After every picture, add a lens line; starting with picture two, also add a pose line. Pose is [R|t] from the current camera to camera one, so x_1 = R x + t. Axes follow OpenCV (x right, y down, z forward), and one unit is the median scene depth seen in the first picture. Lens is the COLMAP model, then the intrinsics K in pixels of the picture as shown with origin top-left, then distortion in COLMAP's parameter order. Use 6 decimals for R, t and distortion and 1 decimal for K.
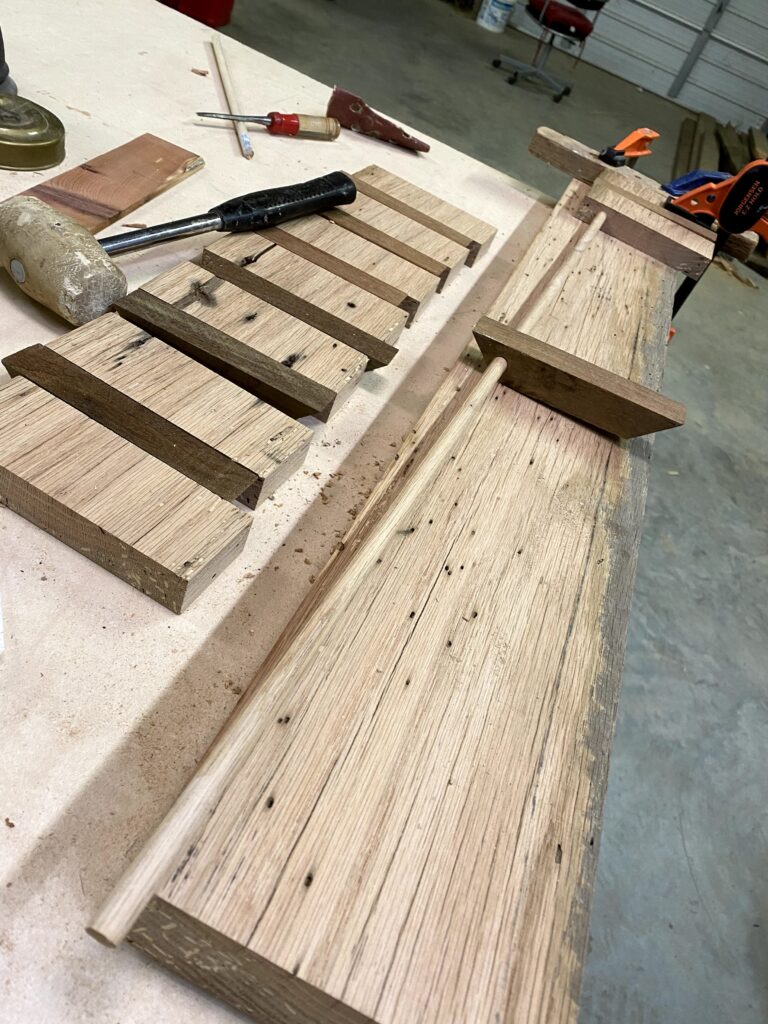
lens RADIAL K [[776.5, 0, 409.2], [0, 776.5, 489.6], [0, 0, 1]] dist [0.152020, -0.000687]
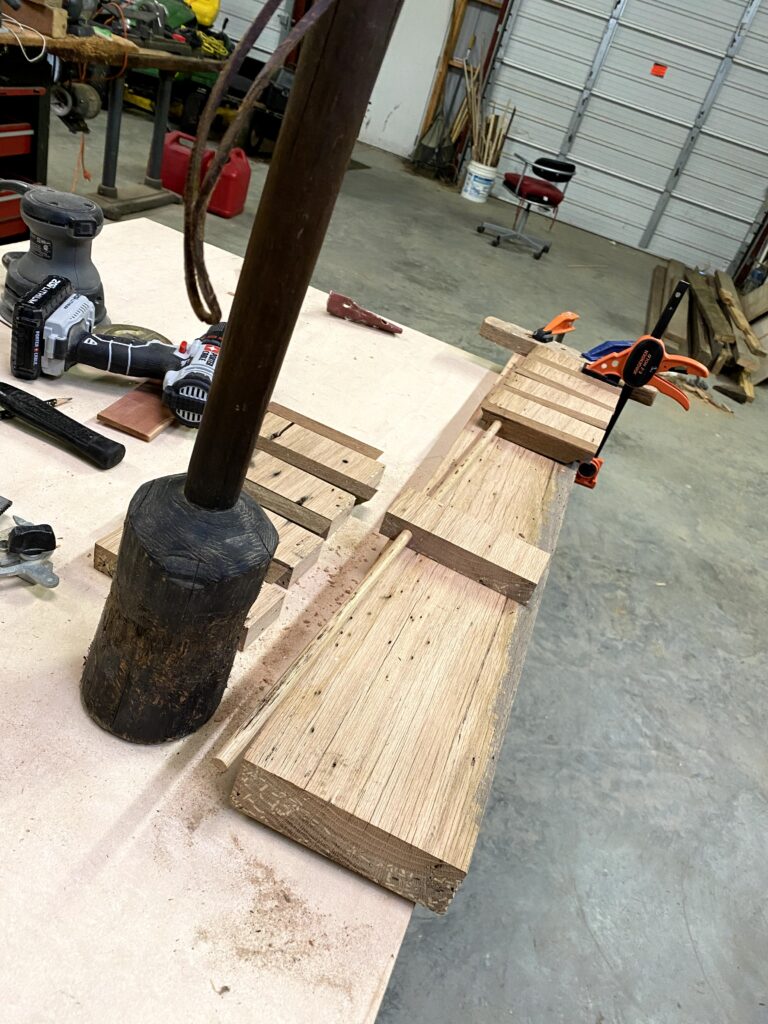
lens RADIAL K [[777.9, 0, 385.1], [0, 777.9, 492.1], [0, 0, 1]] dist [0.006721, 0.463789]
pose [[0.996640, -0.071303, -0.040306, 0.023073], [0.063269, 0.982707, -0.174026, 0.034809], [0.052017, 0.170891, 0.983916, -0.181667]]
